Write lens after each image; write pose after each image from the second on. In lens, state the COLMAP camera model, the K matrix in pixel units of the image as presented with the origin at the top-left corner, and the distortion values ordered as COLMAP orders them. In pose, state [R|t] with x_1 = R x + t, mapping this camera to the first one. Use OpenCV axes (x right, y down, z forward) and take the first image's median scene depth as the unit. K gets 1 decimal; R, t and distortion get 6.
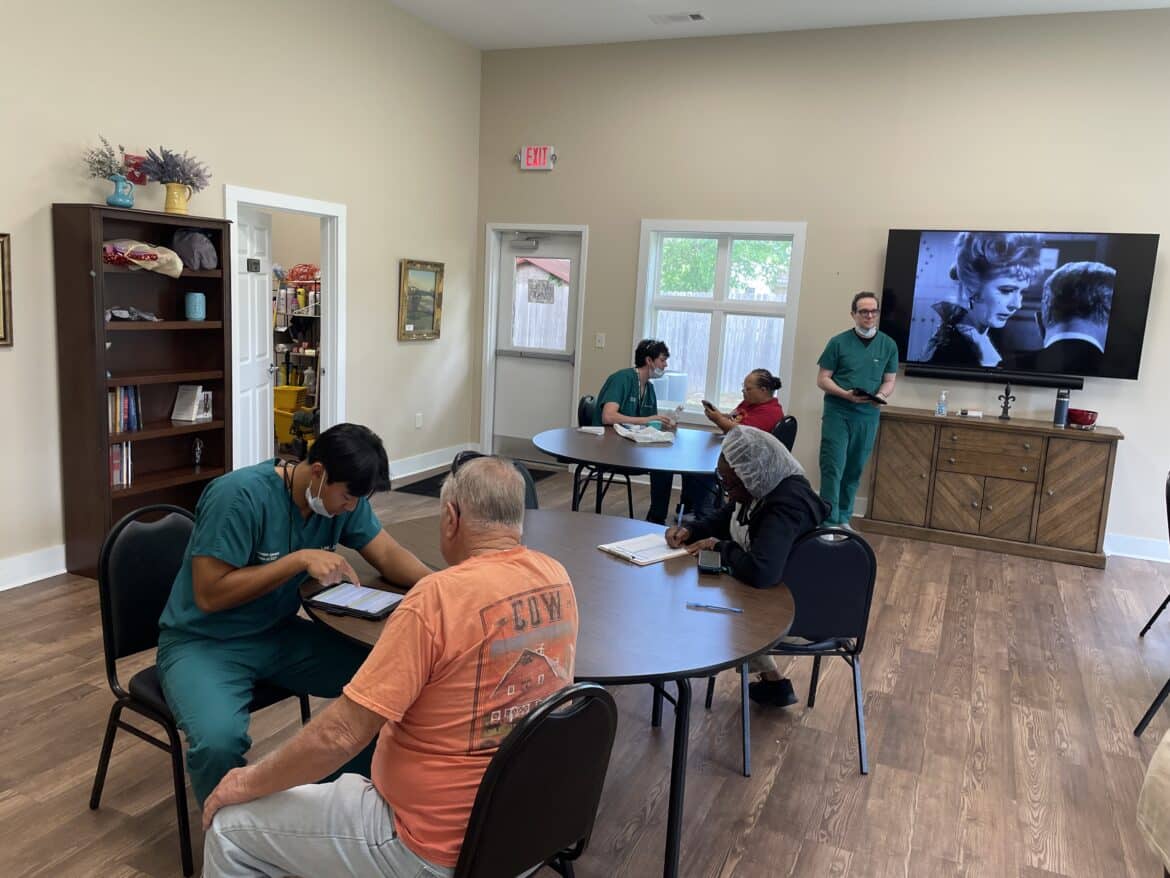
lens RADIAL K [[895.5, 0, 585.0], [0, 895.5, 439.0], [0, 0, 1]] dist [0.105105, -0.141141]
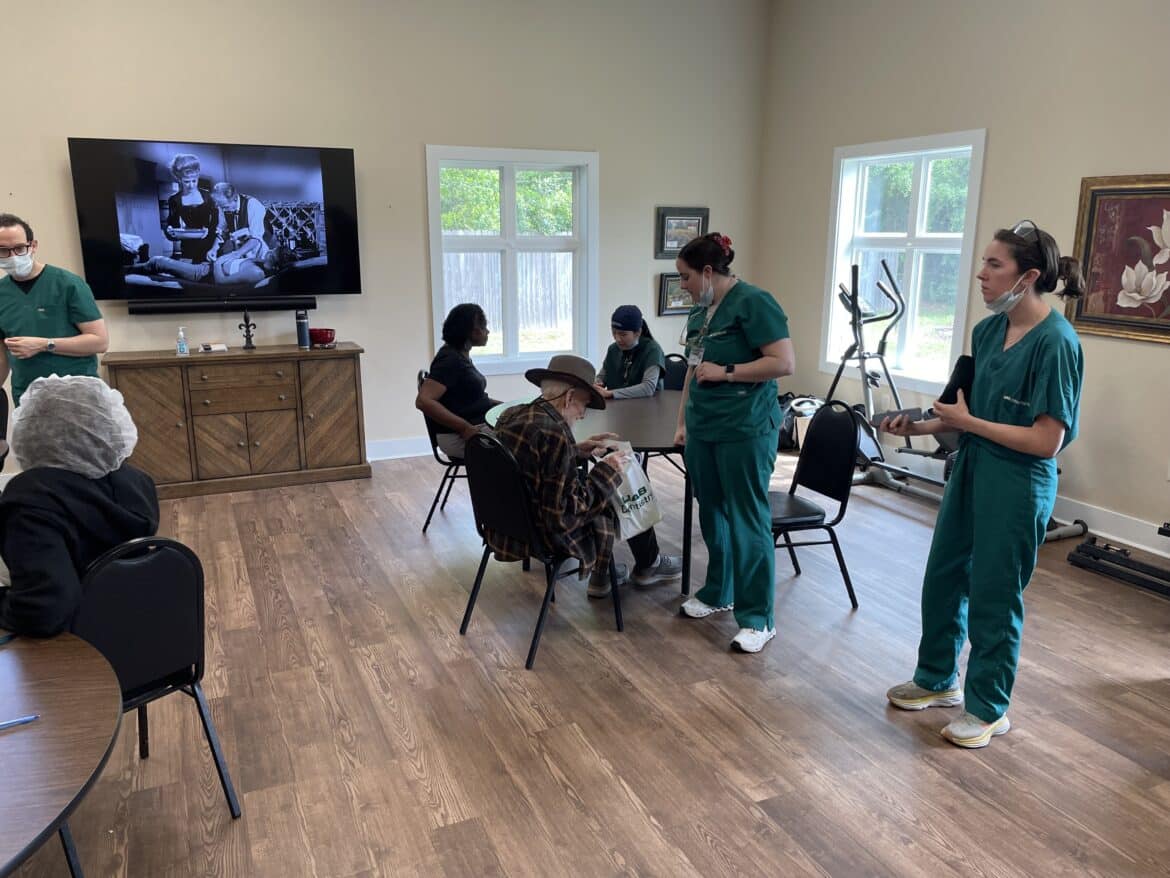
lens RADIAL K [[895.5, 0, 585.0], [0, 895.5, 439.0], [0, 0, 1]] dist [0.105105, -0.141141]
pose [[0.669280, -0.218589, 0.710129, 0.005750], [0.159323, 0.975735, 0.150188, -0.016928], [-0.725728, 0.012622, 0.687866, 0.106251]]
